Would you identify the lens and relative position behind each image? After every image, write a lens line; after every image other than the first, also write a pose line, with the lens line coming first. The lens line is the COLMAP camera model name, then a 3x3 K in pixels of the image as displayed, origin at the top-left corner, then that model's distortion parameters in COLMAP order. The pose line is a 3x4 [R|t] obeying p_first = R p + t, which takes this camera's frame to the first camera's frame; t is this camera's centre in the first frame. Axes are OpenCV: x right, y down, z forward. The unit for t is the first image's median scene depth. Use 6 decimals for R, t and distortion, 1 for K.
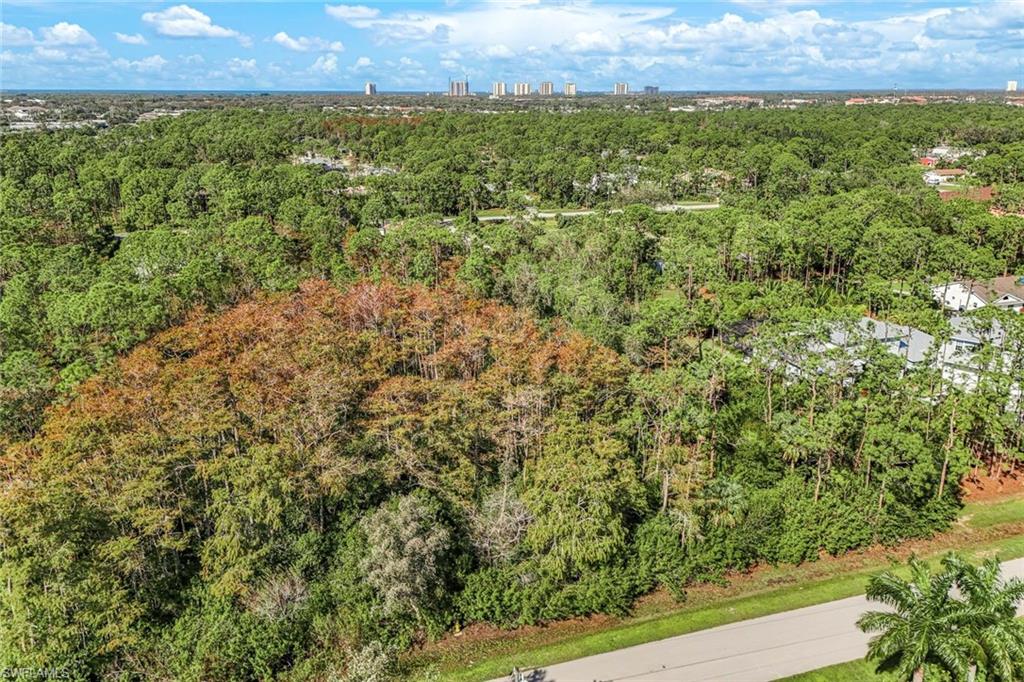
lens RADIAL K [[746.9, 0, 517.3], [0, 746.9, 328.4], [0, 0, 1]] dist [0.073310, -0.057315]
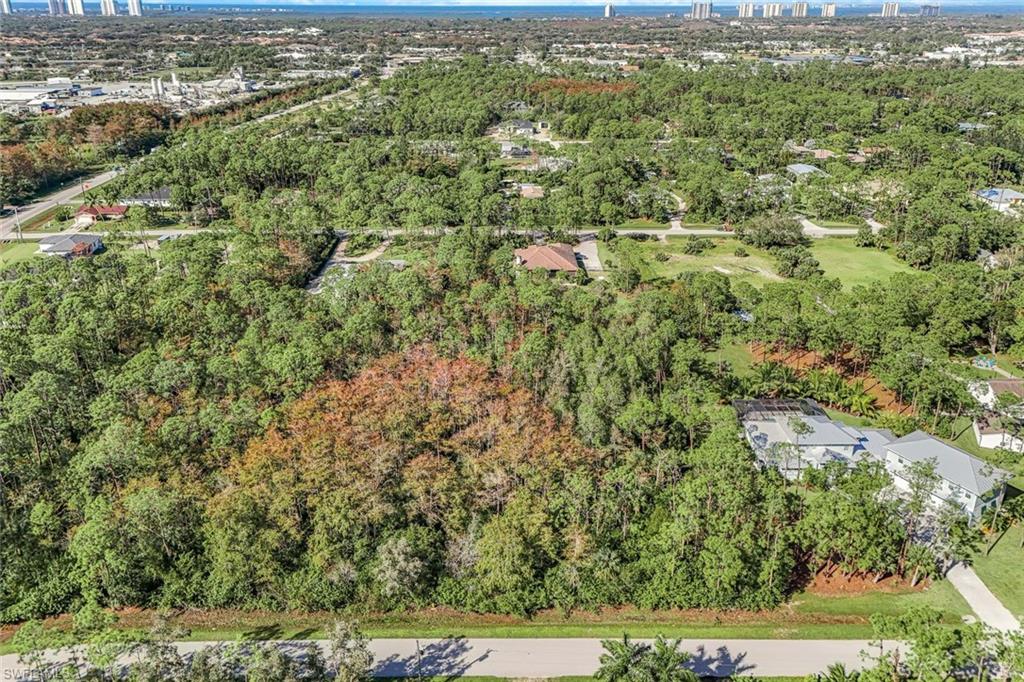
lens RADIAL K [[745.0, 0, 517.5], [0, 745.0, 337.7], [0, 0, 1]] dist [0.071503, -0.057722]
pose [[0.954161, 0.124392, -0.272220, 0.468274], [-0.092580, 0.987600, 0.126788, -0.431562], [0.284616, -0.095774, 0.953845, -0.534266]]
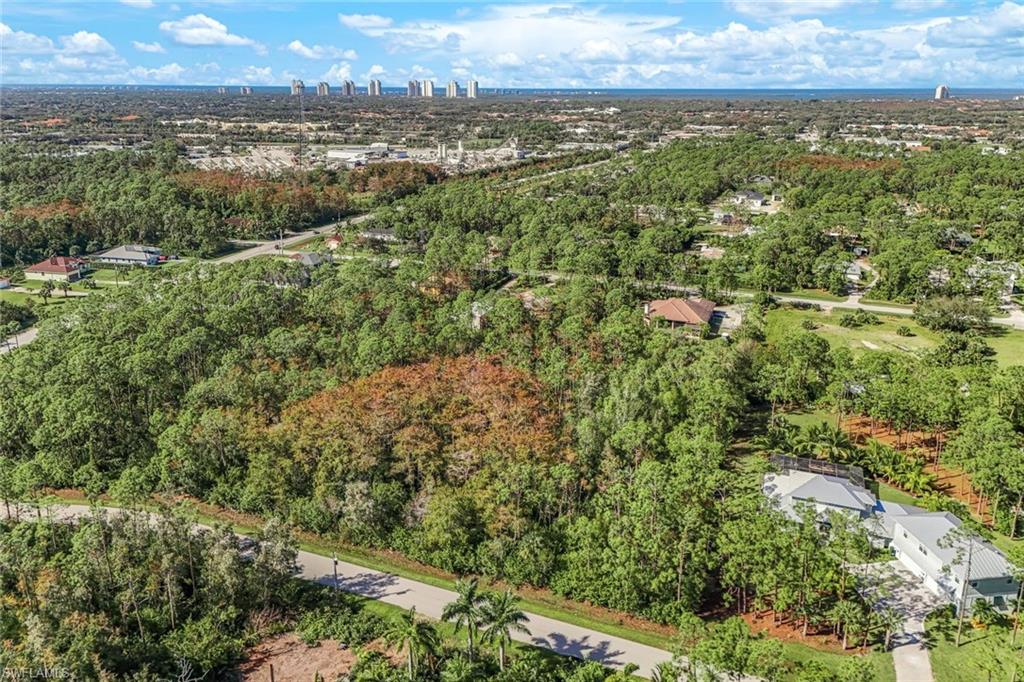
lens RADIAL K [[741.9, 0, 512.4], [0, 741.9, 362.7], [0, 0, 1]] dist [0.072512, -0.057659]
pose [[0.766539, 0.229607, -0.599748, 1.185314], [-0.200089, 0.972804, 0.116694, -0.382408], [0.610231, 0.030552, 0.791634, -0.422453]]
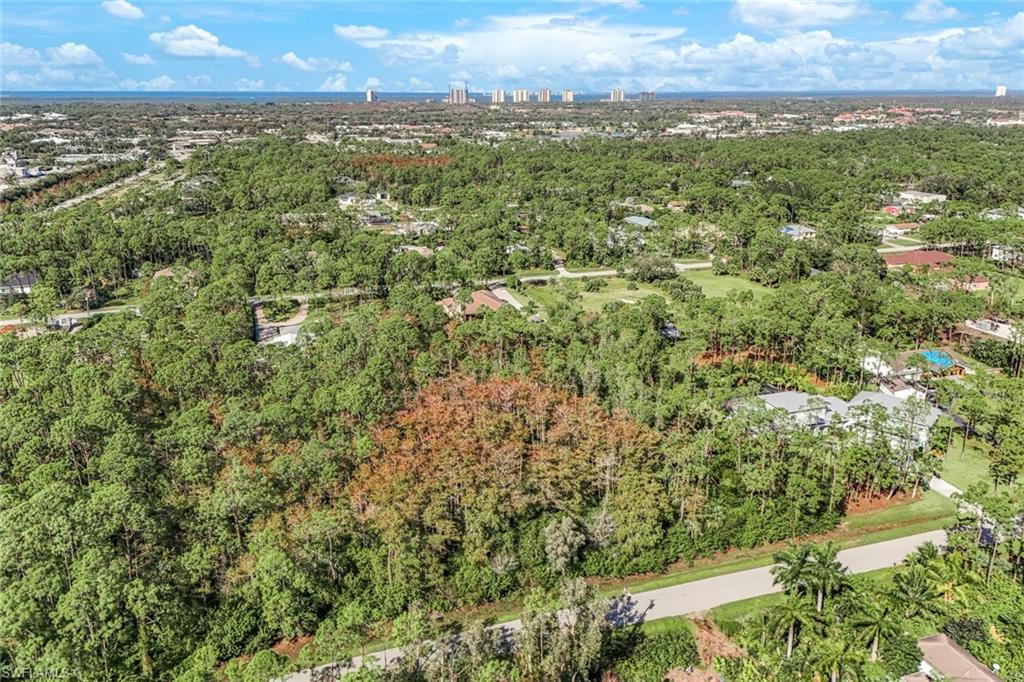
lens RADIAL K [[745.0, 0, 517.5], [0, 745.0, 337.7], [0, 0, 1]] dist [0.071503, -0.057722]
pose [[0.999976, -0.002649, 0.006359, -0.233907], [0.002552, 0.999883, 0.015088, -0.252343], [-0.006398, -0.015071, 0.999866, -0.898915]]
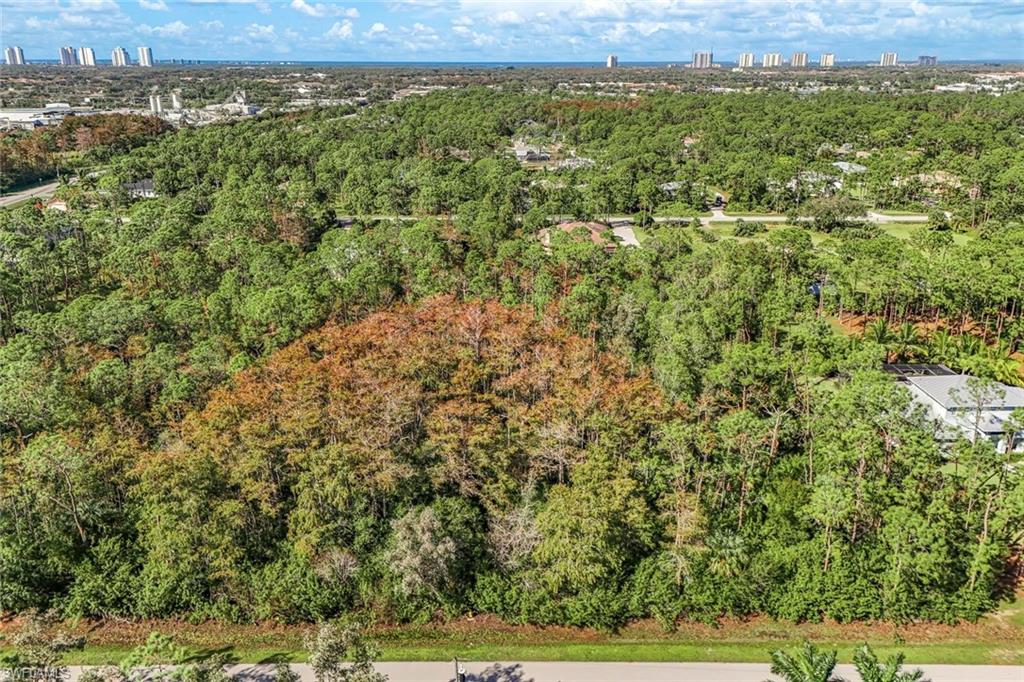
lens RADIAL K [[745.0, 0, 517.5], [0, 745.0, 337.7], [0, 0, 1]] dist [0.071503, -0.057722]
pose [[0.953566, 0.106526, -0.281718, 0.258497], [-0.092908, 0.993786, 0.061300, -0.115848], [0.286497, -0.032280, 0.957537, -0.115440]]
